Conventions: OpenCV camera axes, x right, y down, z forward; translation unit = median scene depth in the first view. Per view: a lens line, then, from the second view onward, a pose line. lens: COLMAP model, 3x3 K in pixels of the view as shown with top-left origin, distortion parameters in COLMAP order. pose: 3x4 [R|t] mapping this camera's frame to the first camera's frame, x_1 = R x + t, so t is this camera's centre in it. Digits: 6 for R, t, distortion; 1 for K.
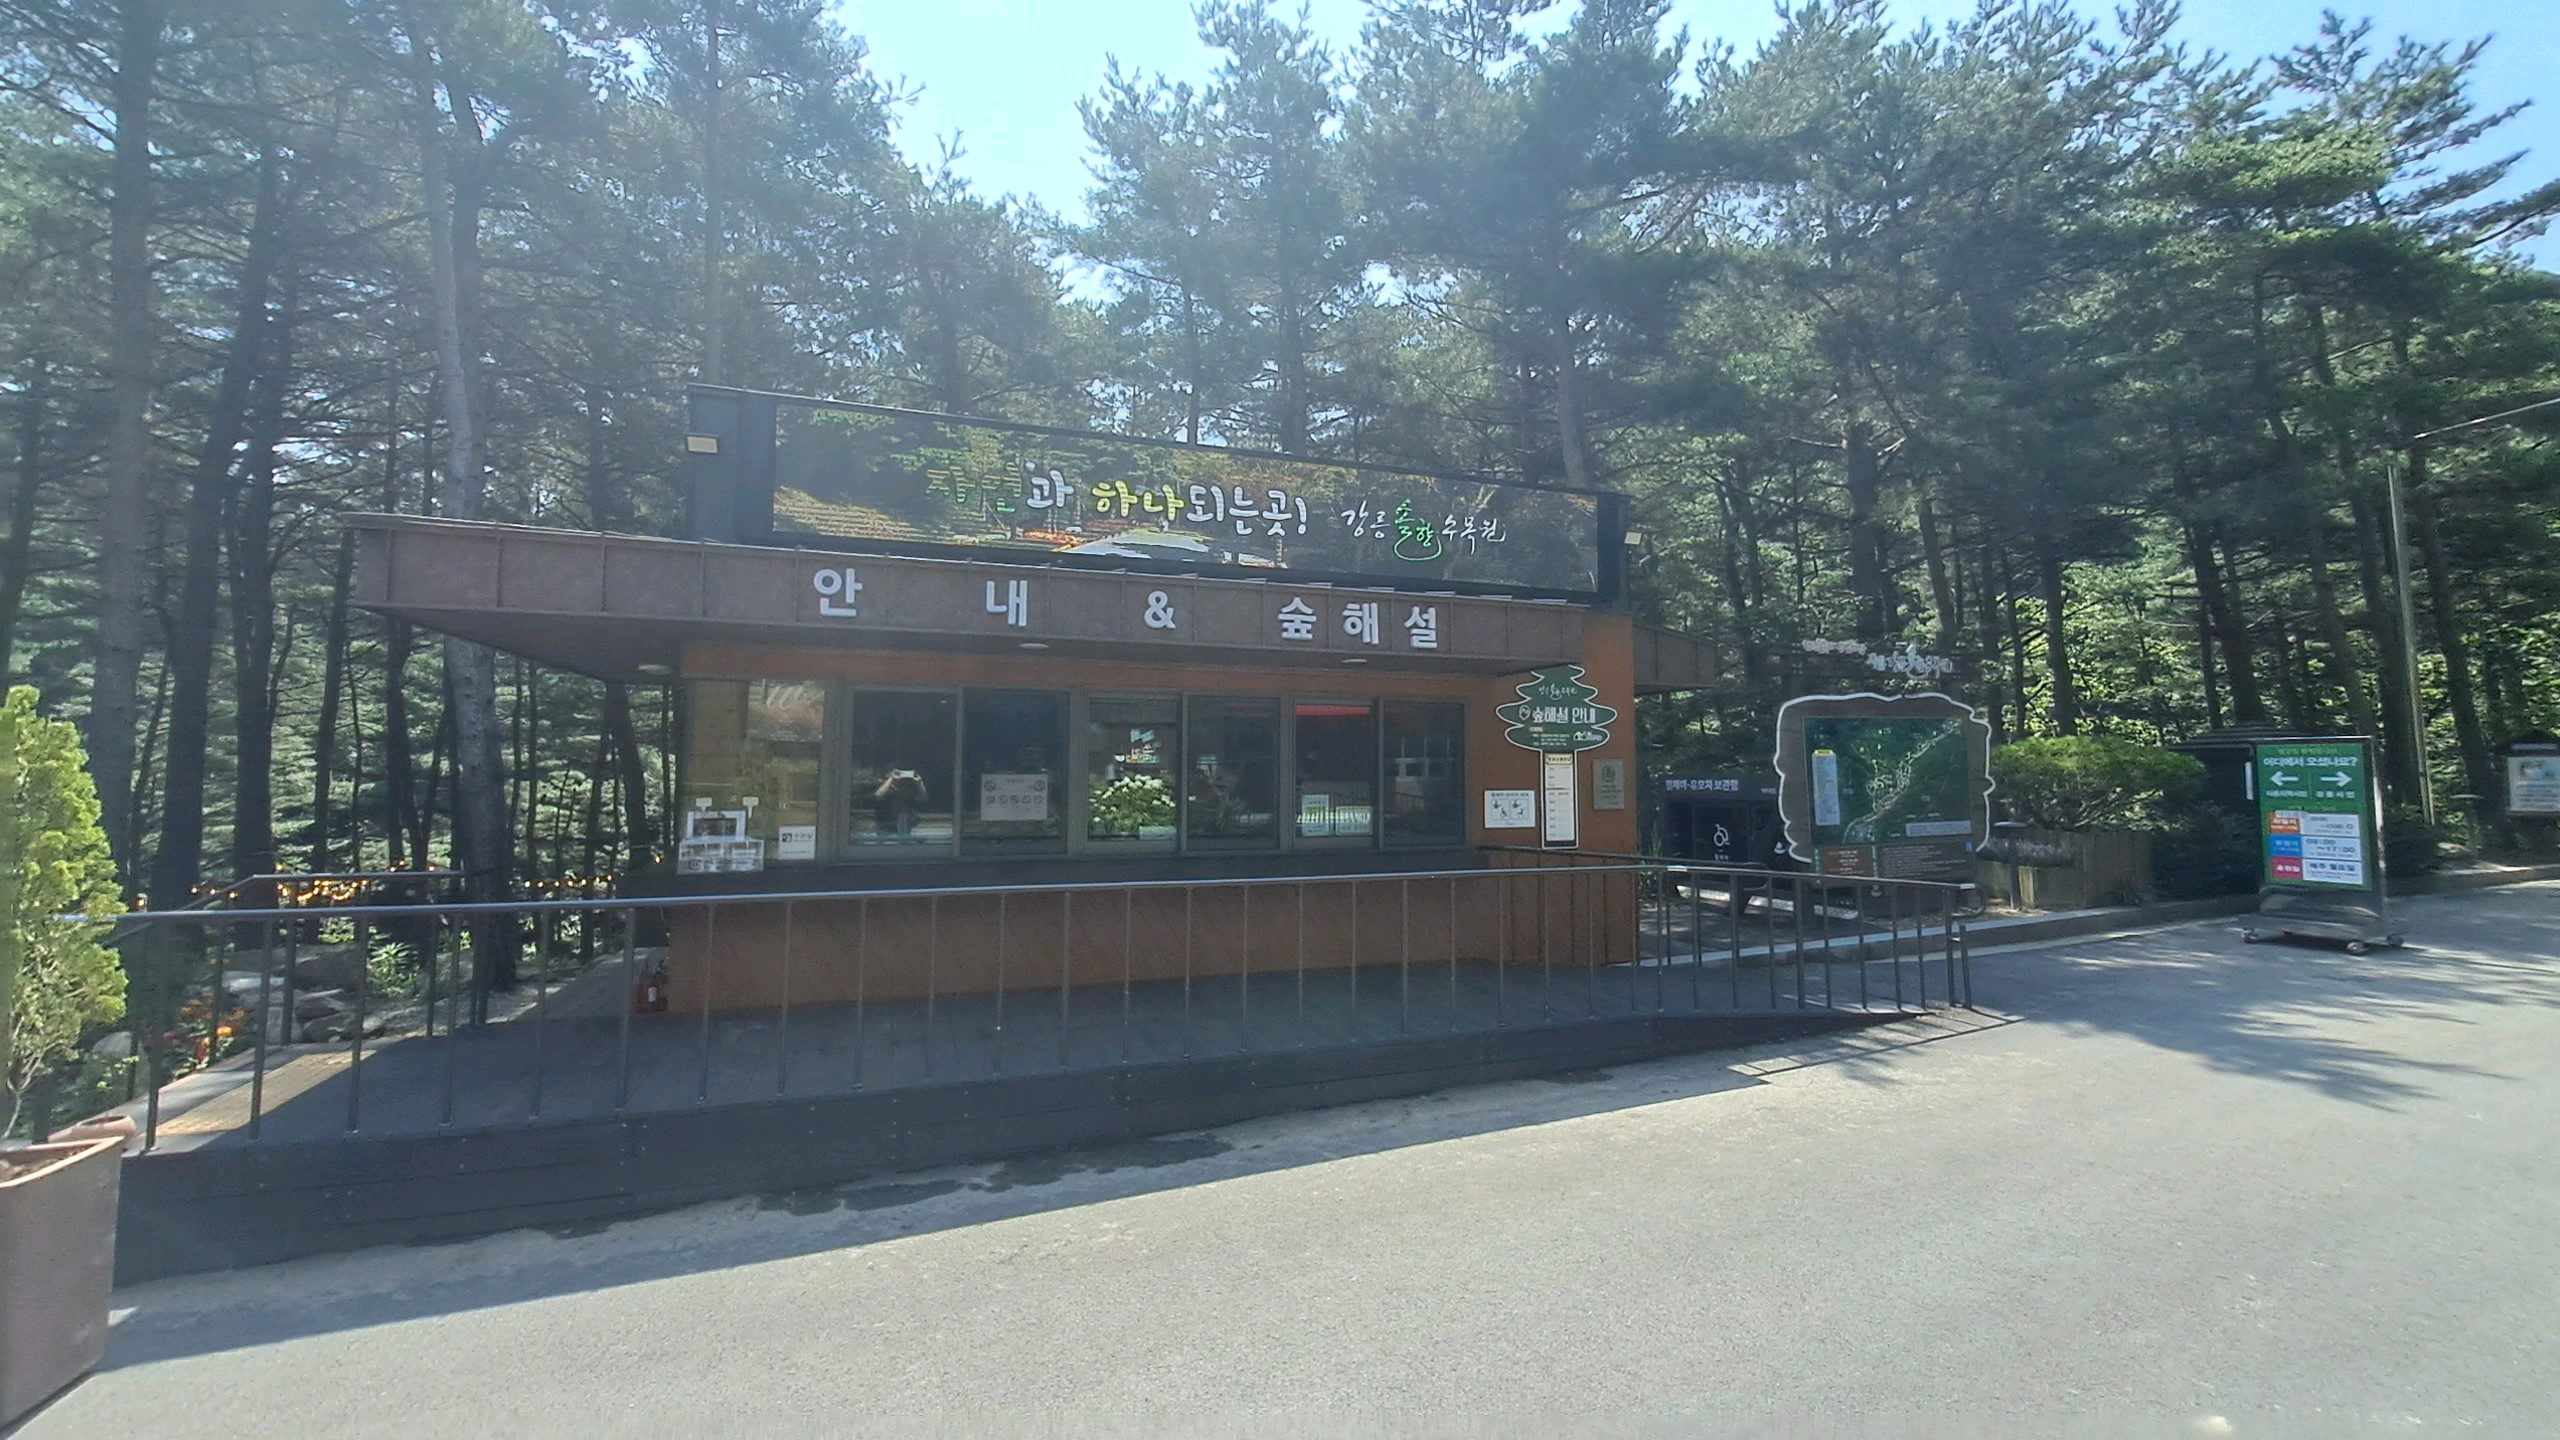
lens RADIAL K [[1021.8, 0, 1290.4], [0, 1021.8, 708.8], [0, 0, 1]] dist [-0.001663, -0.000671]
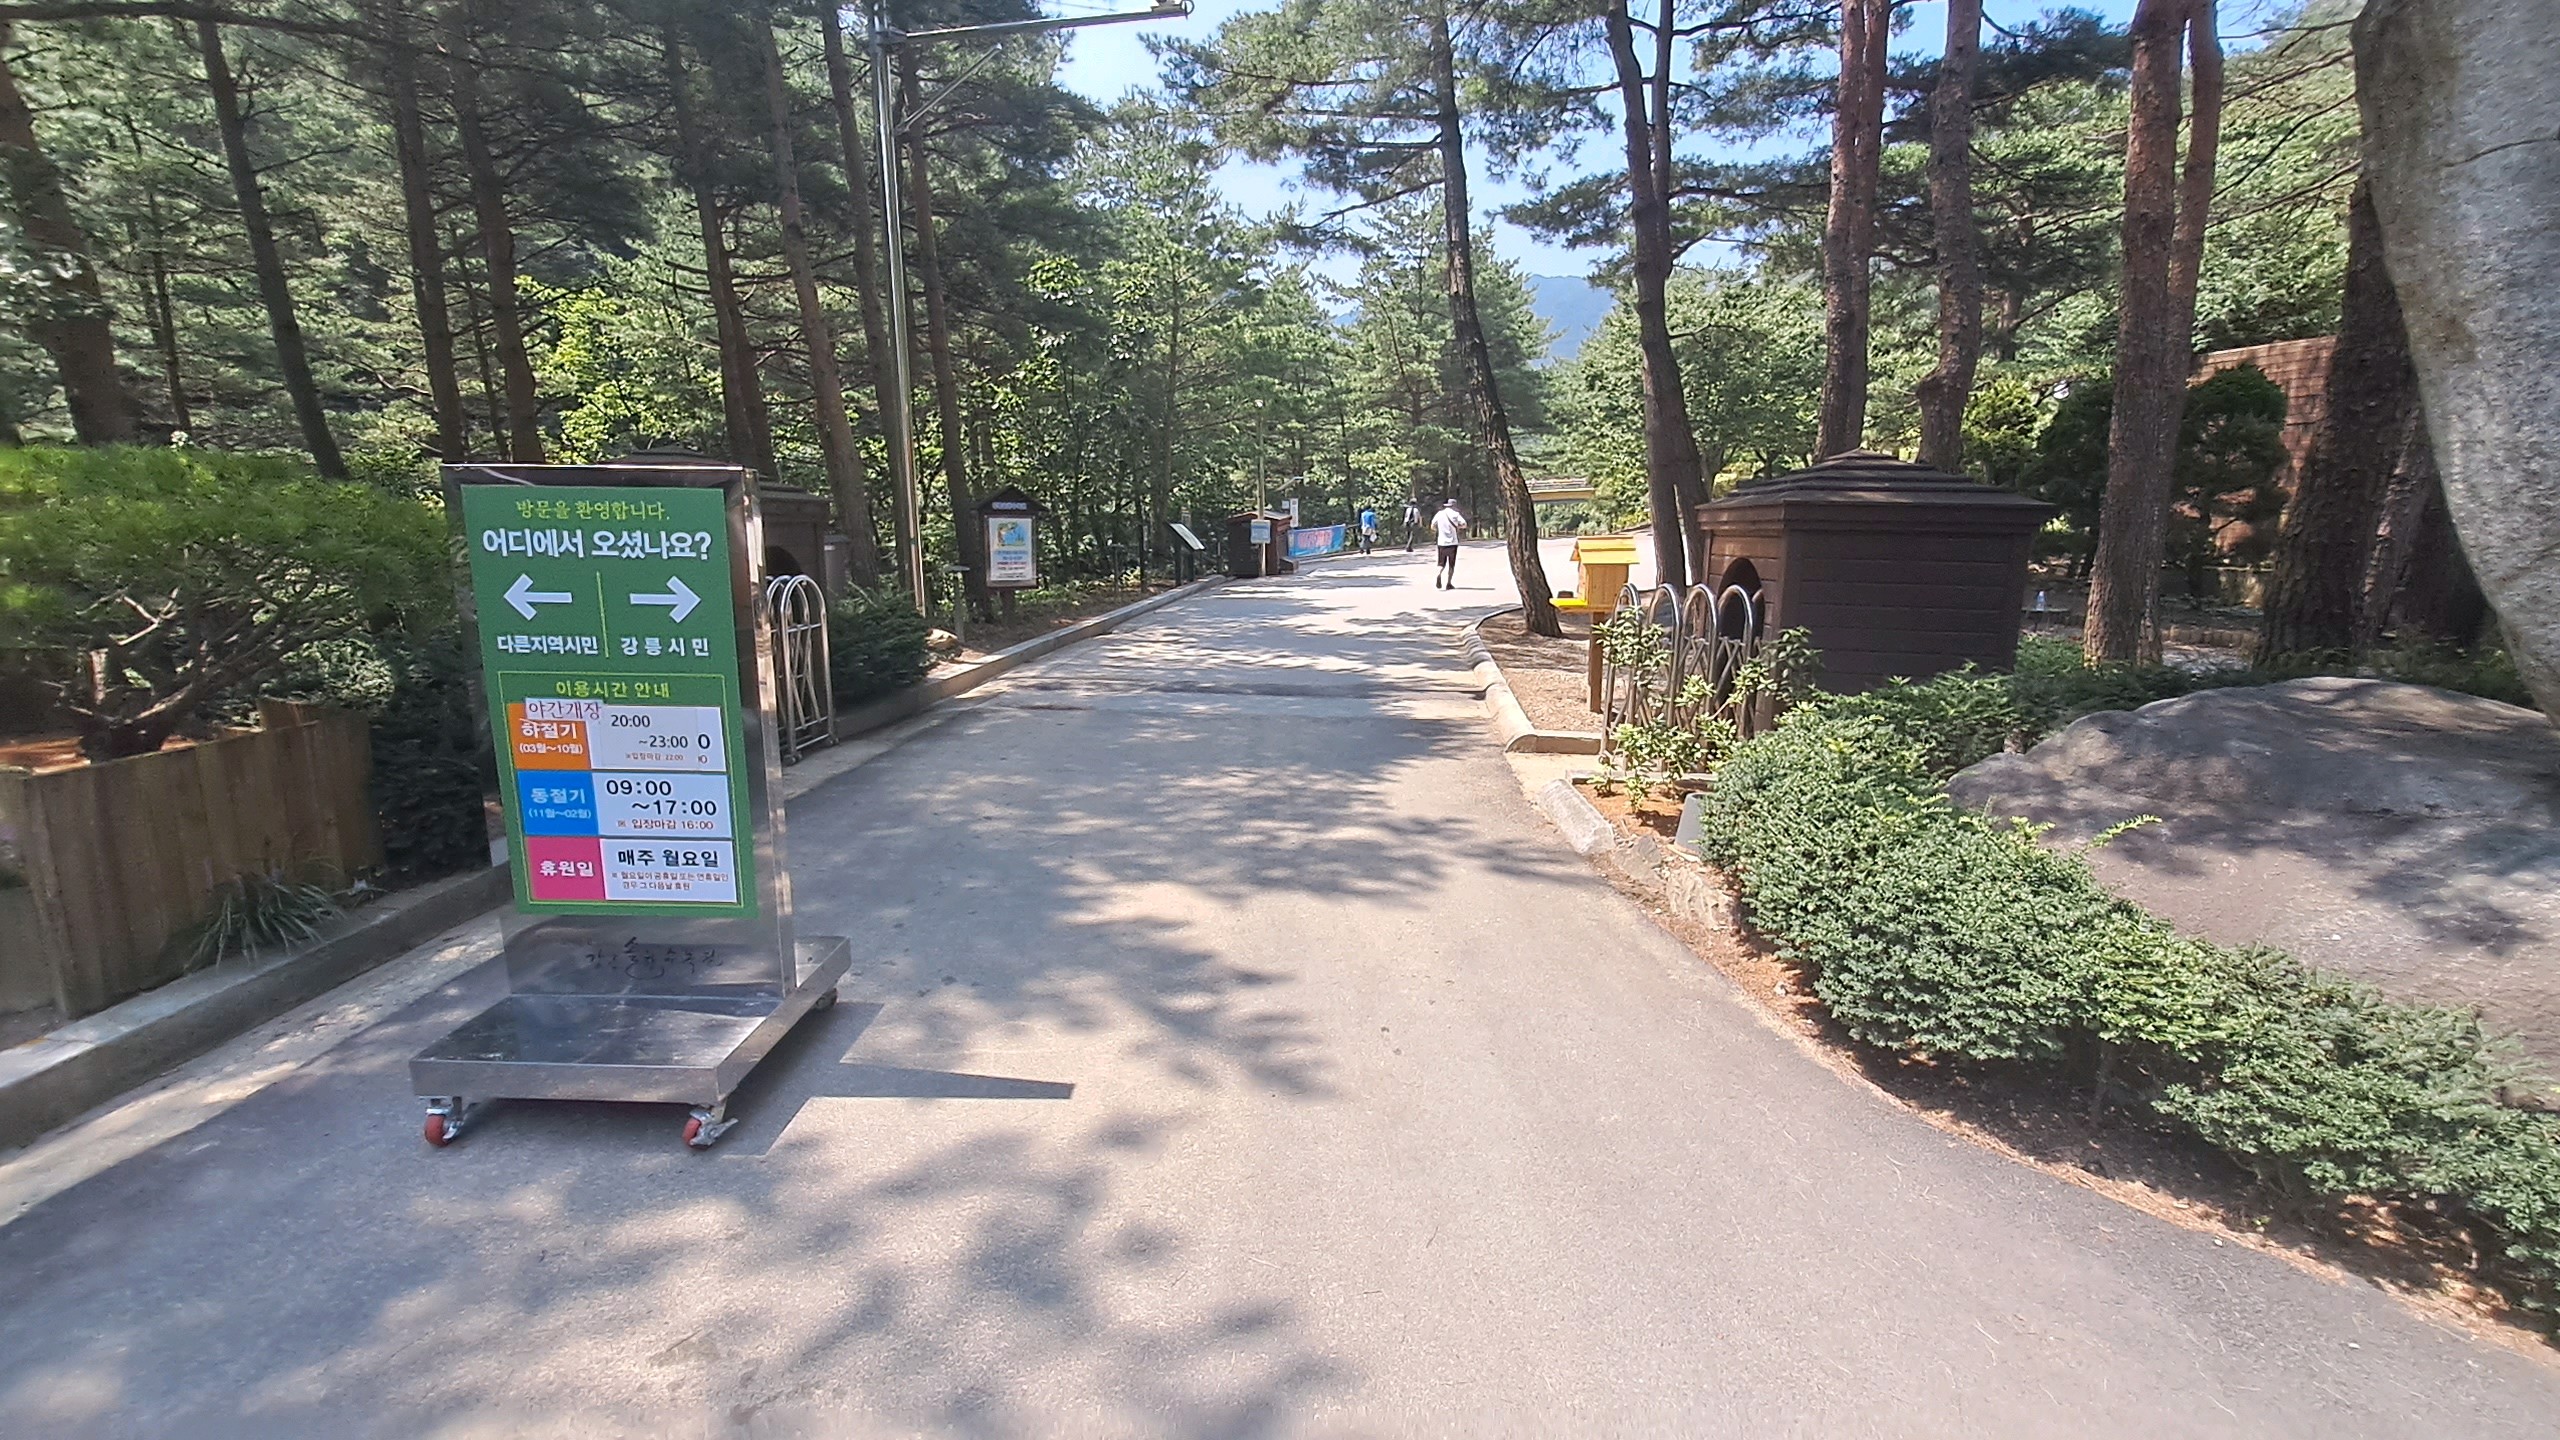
lens RADIAL K [[1021.8, 0, 1282.9], [0, 1021.8, 705.6], [0, 0, 1]] dist [-0.001663, -0.000671]
pose [[0.399487, -0.153429, 0.903809, 0.785922], [-0.073271, 0.977397, 0.198307, 0.022917], [-0.913806, -0.145444, 0.379216, 0.676175]]
